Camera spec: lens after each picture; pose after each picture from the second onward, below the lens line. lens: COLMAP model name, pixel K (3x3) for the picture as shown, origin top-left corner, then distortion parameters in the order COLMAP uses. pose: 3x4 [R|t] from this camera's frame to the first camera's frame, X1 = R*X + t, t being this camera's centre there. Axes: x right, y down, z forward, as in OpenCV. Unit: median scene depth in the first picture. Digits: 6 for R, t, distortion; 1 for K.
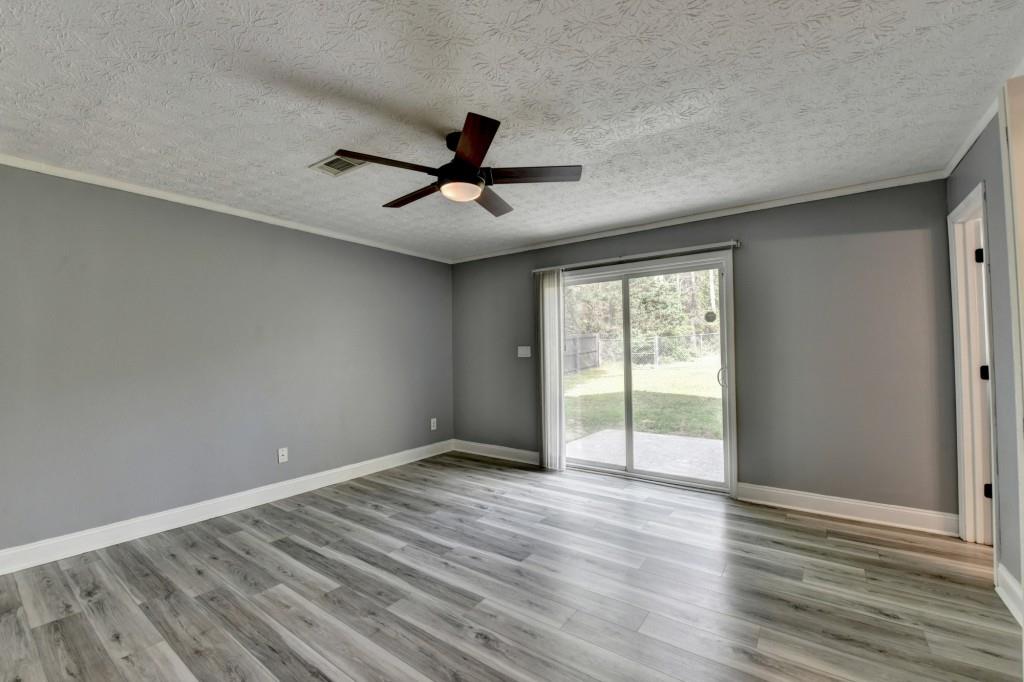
lens RADIAL K [[423.9, 0, 501.2], [0, 423.9, 343.0], [0, 0, 1]] dist [-0.015418, 0.000067]
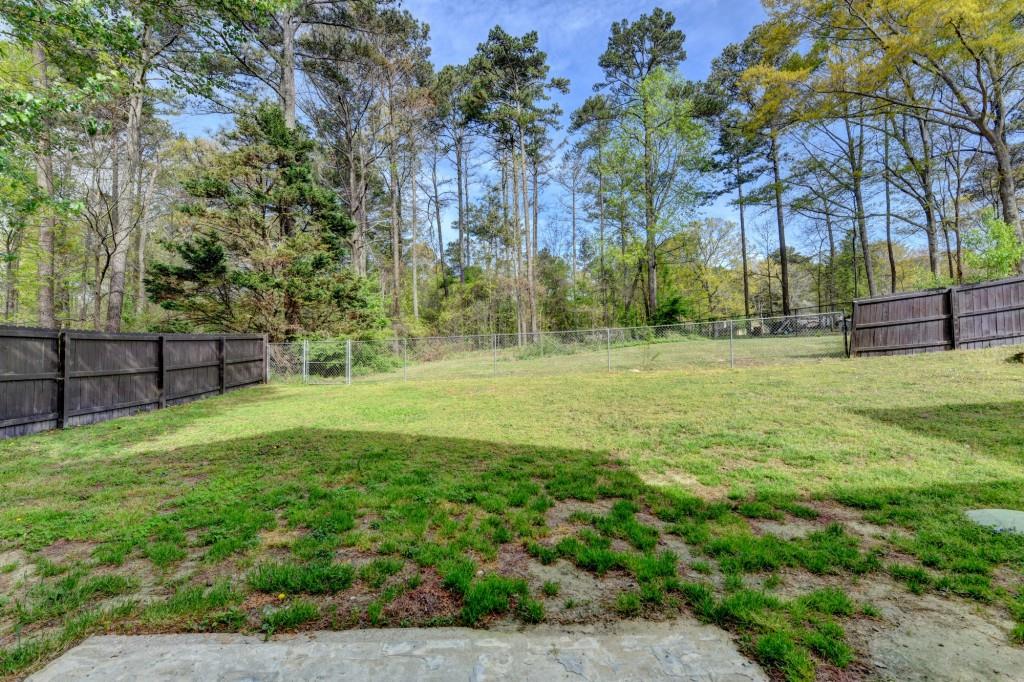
lens RADIAL K [[423.9, 0, 501.2], [0, 423.9, 343.0], [0, 0, 1]] dist [-0.015418, 0.000067]
pose [[0.783565, 0.027566, 0.620698, 0.099043], [-0.012779, 0.999519, -0.028257, 0.006360], [-0.621179, 0.014209, 0.783540, 0.215950]]
